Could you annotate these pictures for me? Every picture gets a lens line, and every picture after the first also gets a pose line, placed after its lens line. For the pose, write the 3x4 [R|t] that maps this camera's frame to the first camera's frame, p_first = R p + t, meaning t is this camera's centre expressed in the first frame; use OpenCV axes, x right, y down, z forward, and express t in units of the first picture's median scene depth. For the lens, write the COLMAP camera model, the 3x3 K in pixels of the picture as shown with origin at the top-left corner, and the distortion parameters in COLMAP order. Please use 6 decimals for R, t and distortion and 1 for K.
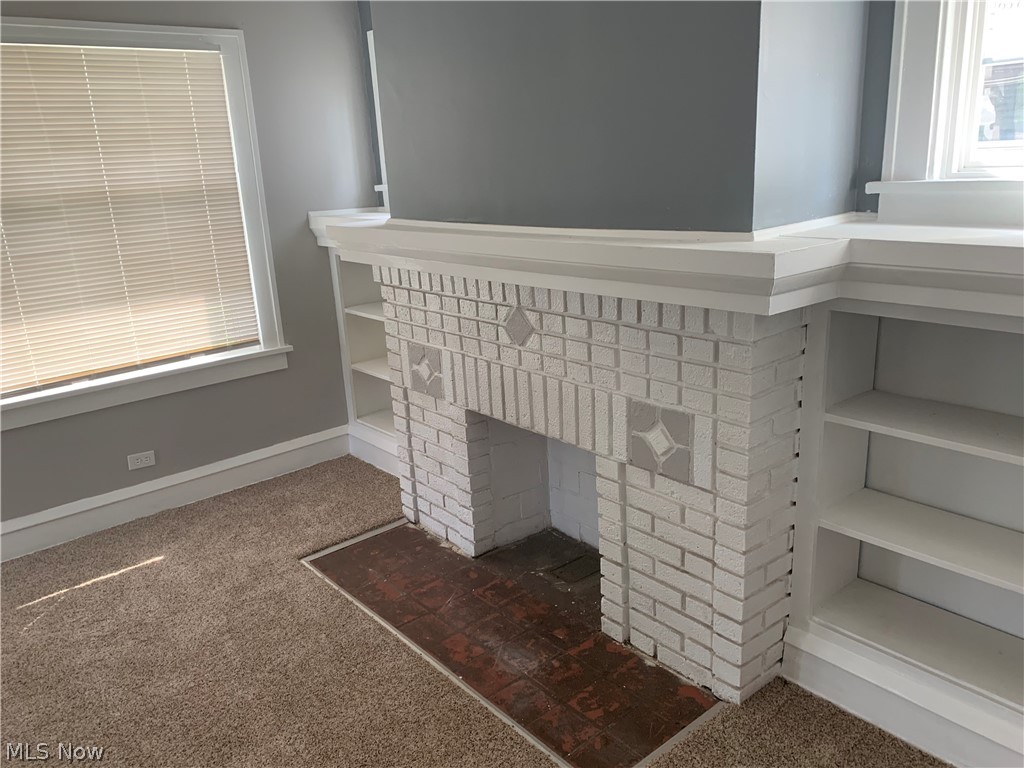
lens RADIAL K [[781.9, 0, 510.8], [0, 781.9, 380.6], [0, 0, 1]] dist [0.040247, -0.041783]
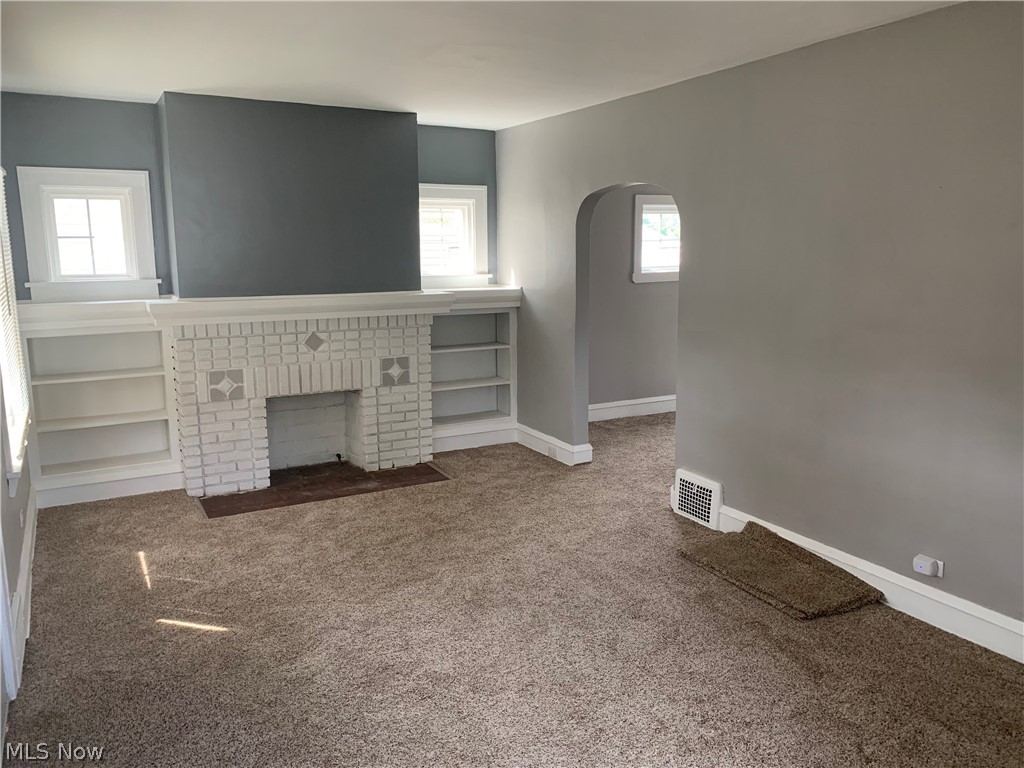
lens RADIAL K [[781.9, 0, 510.8], [0, 781.9, 384.6], [0, 0, 1]] dist [0.040247, -0.041783]
pose [[0.183630, -0.104323, 0.977444, -2.017004], [0.271043, 0.961180, 0.051667, 0.078710], [-0.944889, 0.255442, 0.204778, 0.098355]]
